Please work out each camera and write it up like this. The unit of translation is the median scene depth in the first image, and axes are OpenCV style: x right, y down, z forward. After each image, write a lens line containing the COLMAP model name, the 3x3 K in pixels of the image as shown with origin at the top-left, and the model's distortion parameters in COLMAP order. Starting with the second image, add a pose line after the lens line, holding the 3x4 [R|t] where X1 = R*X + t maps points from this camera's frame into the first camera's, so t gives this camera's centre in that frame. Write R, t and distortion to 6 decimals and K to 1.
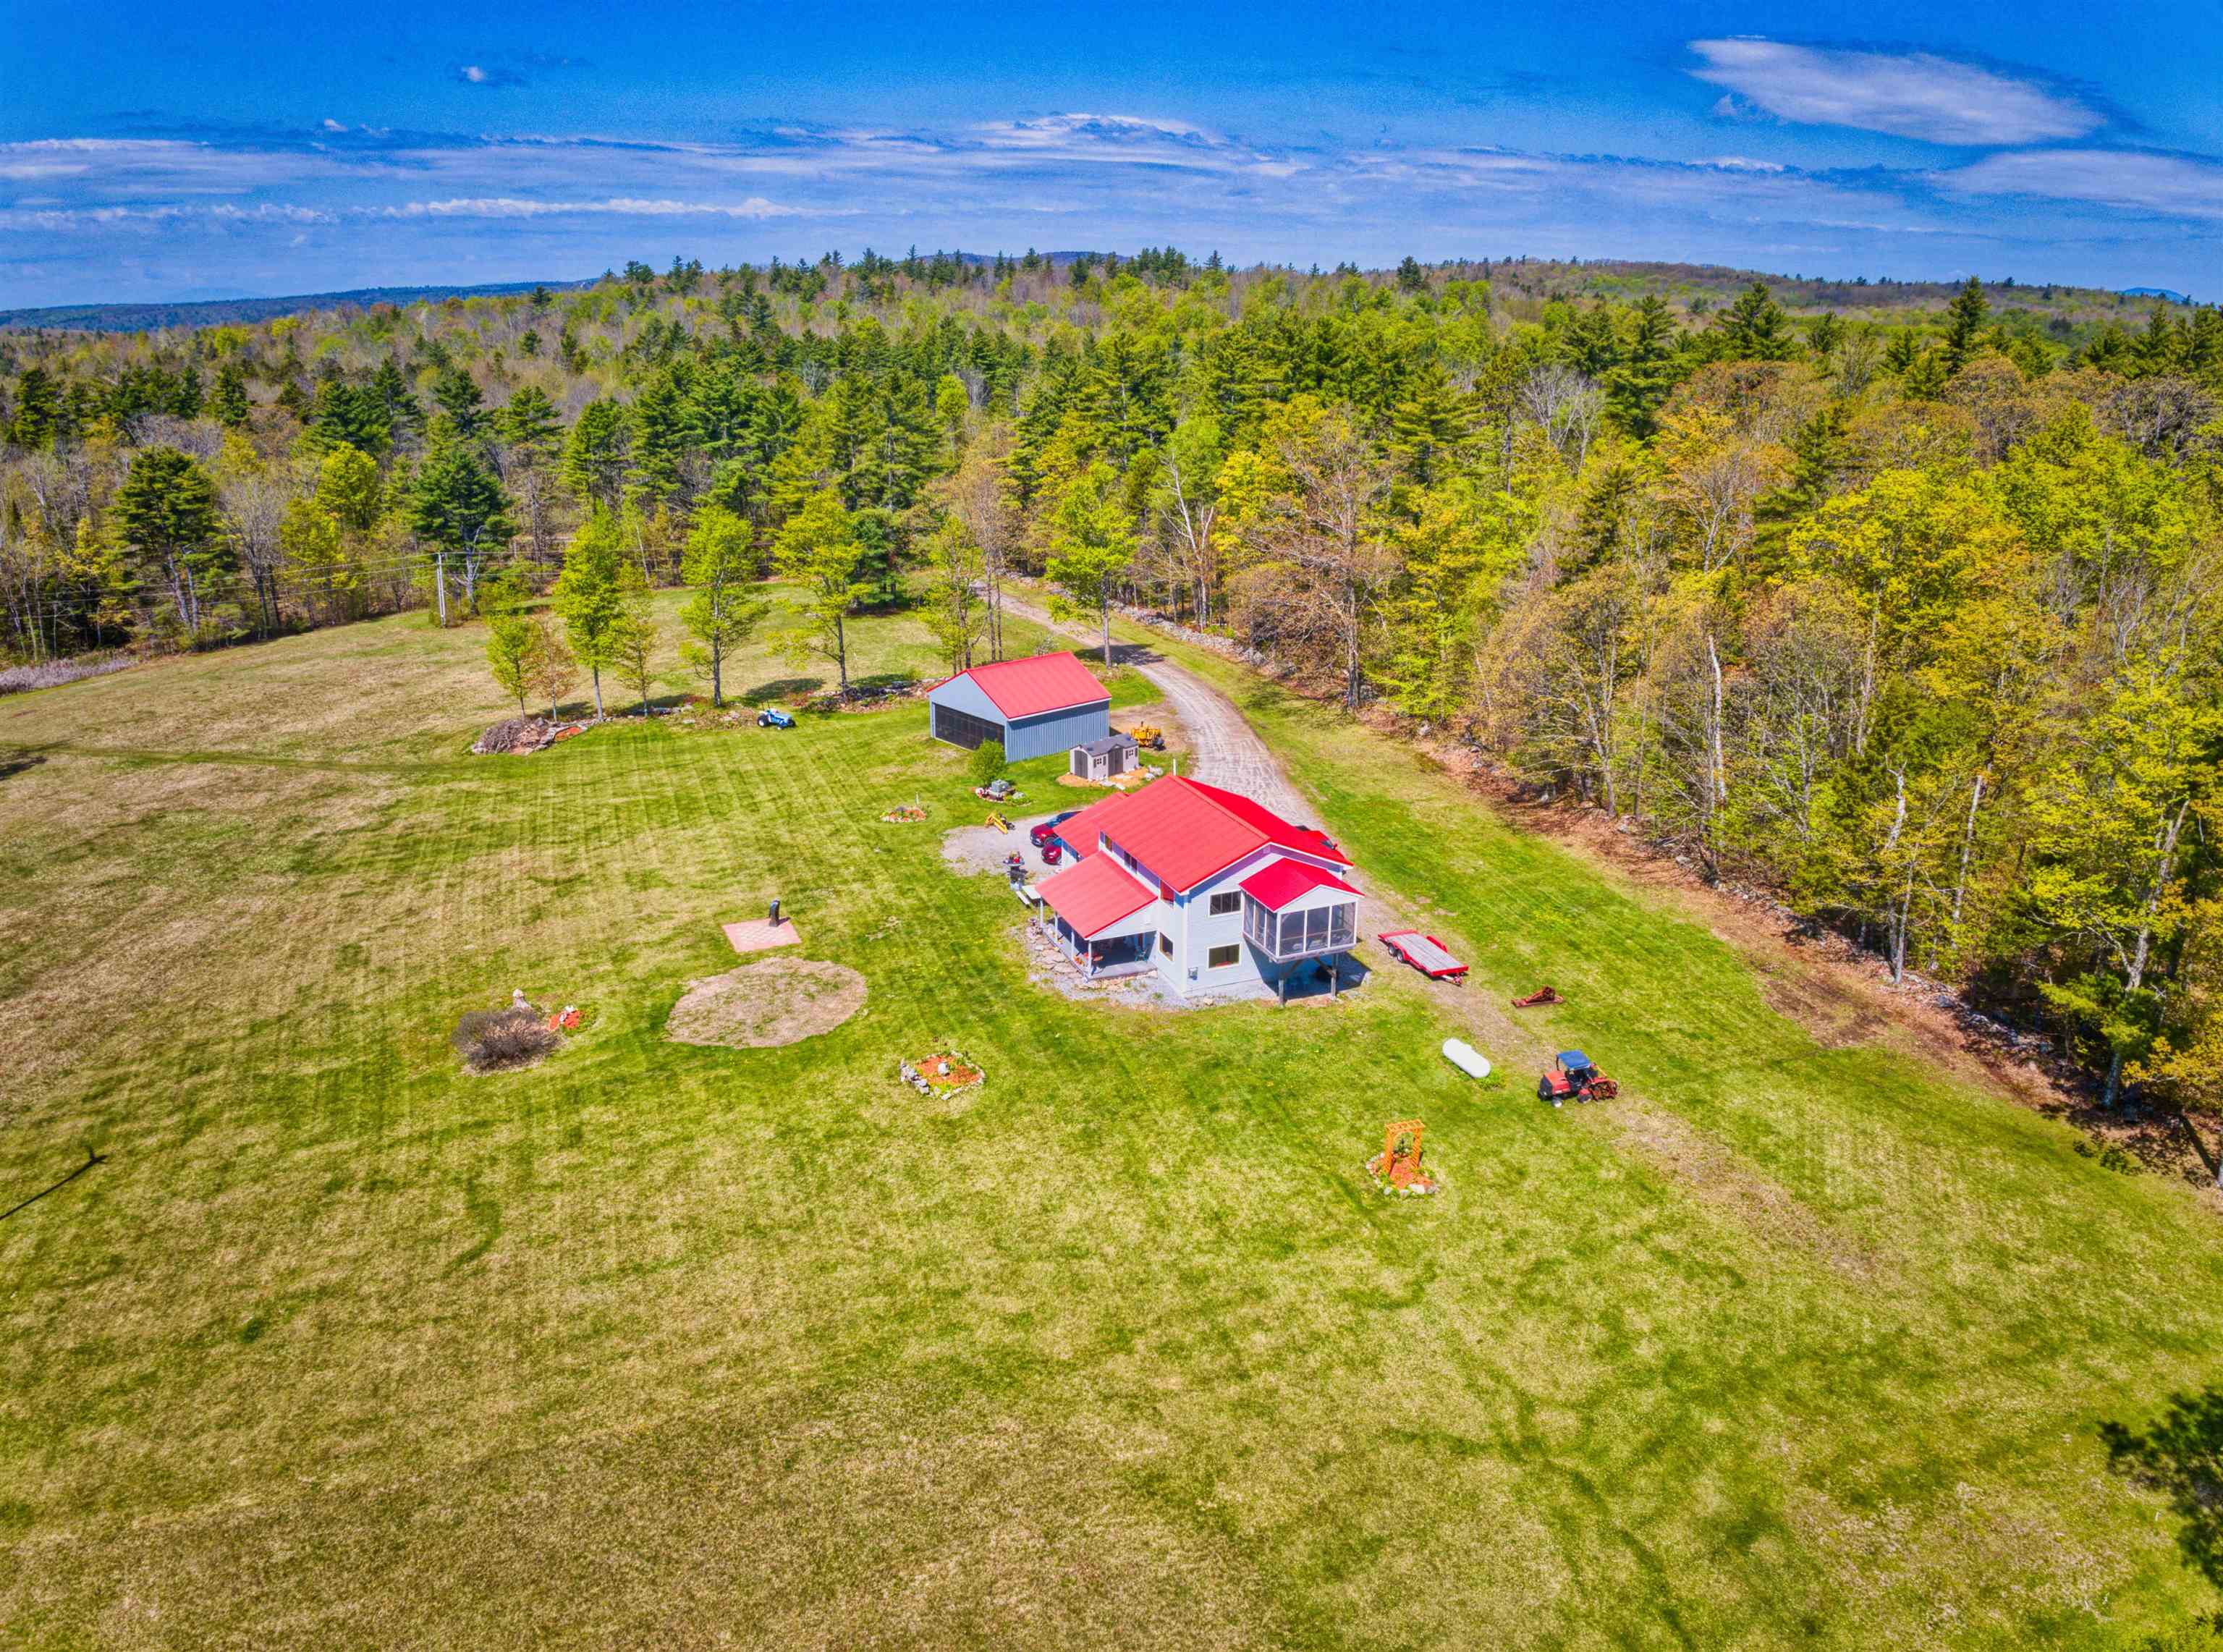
lens RADIAL K [[1613.2, 0, 1111.5], [0, 1613.2, 826.0], [0, 0, 1]] dist [-0.094402, -0.002366]
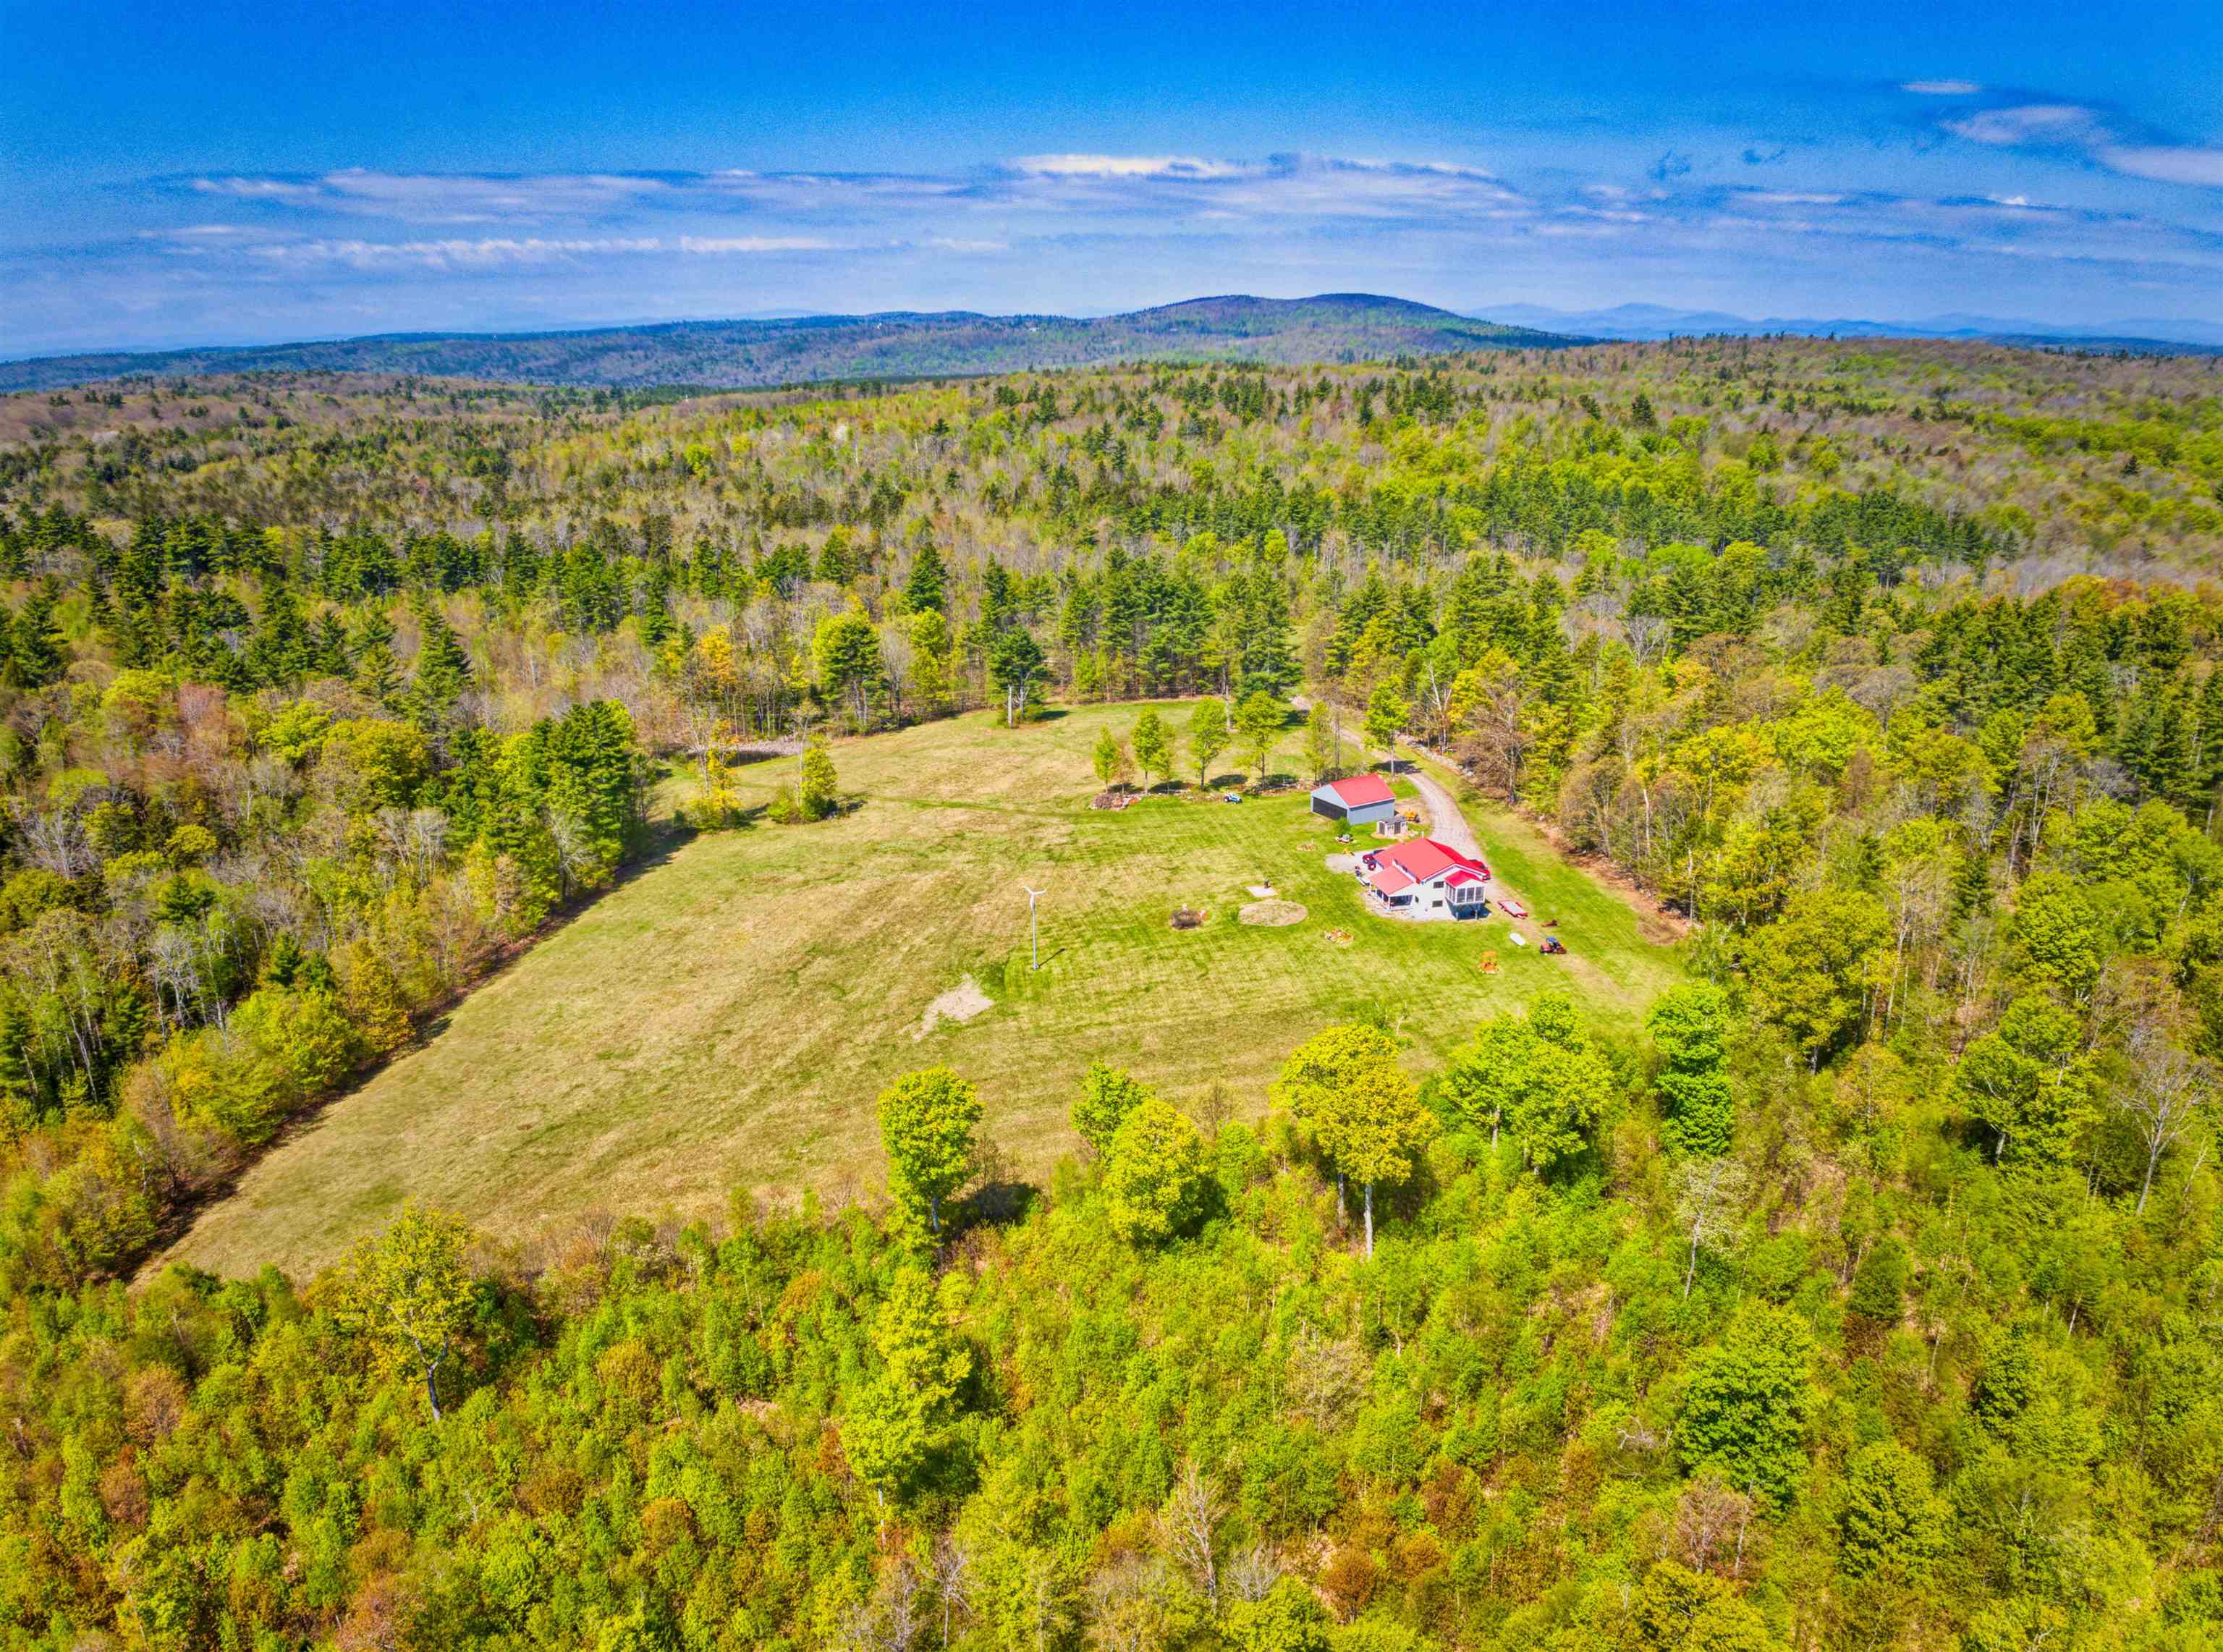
lens RADIAL K [[1613.2, 0, 1111.5], [0, 1613.2, 826.0], [0, 0, 1]] dist [-0.094402, -0.002366]
pose [[0.986957, 0.040665, -0.155761, -0.041400], [-0.043322, 0.998967, -0.013700, 0.005791], [0.155043, 0.020269, 0.987700, -1.277223]]
